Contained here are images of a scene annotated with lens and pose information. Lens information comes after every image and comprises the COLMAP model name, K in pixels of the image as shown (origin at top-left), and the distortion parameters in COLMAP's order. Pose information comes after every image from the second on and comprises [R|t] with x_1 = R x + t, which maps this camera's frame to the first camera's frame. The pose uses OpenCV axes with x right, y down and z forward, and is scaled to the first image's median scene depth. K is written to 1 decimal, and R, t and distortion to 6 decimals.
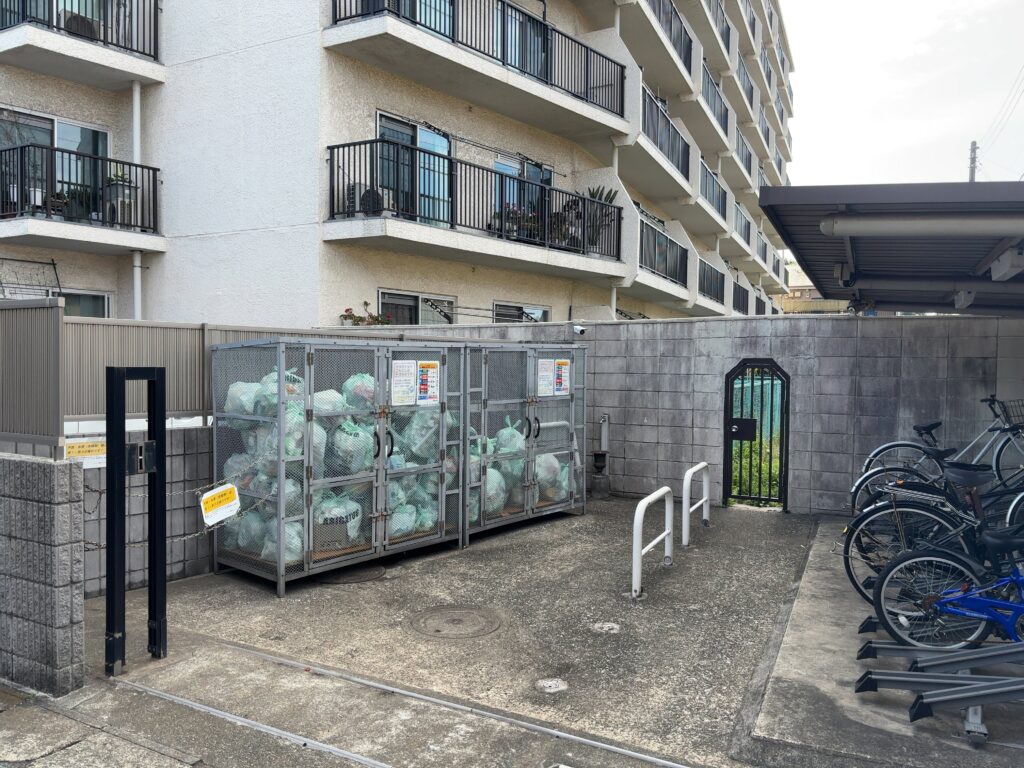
lens RADIAL K [[768.2, 0, 507.4], [0, 768.2, 388.4], [0, 0, 1]] dist [0.073859, -0.099845]
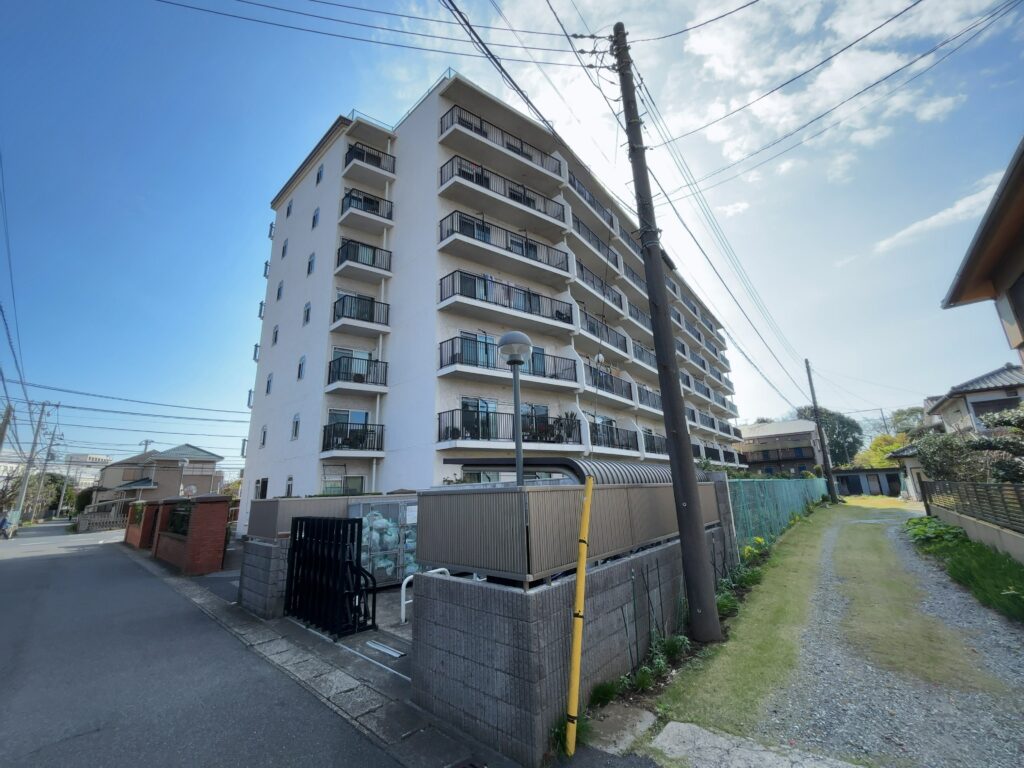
lens RADIAL K [[412.0, 0, 512.0], [0, 412.0, 384.0], [0, 0, 1]] dist [0.001500, 0.000686]
pose [[0.966495, -0.104879, -0.234283, 0.636724], [0.036350, 0.959443, -0.279549, -0.032927], [0.254100, 0.261667, 0.931109, -0.432164]]
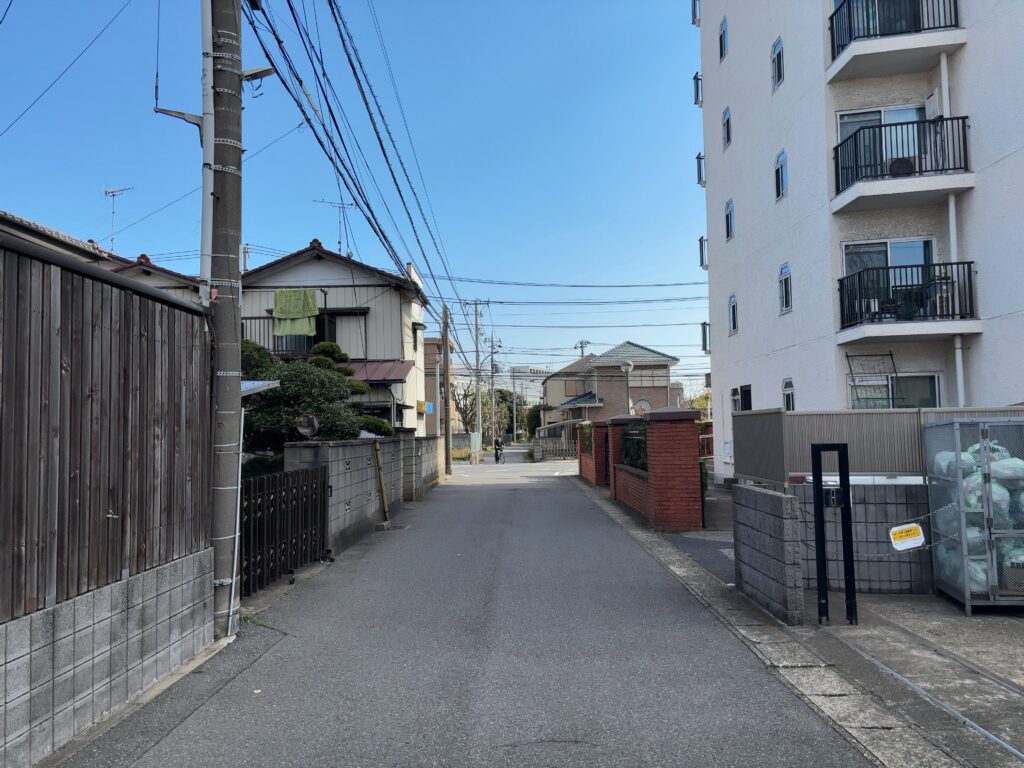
lens RADIAL K [[768.2, 0, 507.4], [0, 768.2, 388.4], [0, 0, 1]] dist [0.073859, -0.099845]
pose [[0.471585, -0.069560, -0.879073, 0.479423], [-0.001305, 0.996828, -0.079578, -0.008536], [0.881819, 0.038675, 0.469999, -0.293841]]
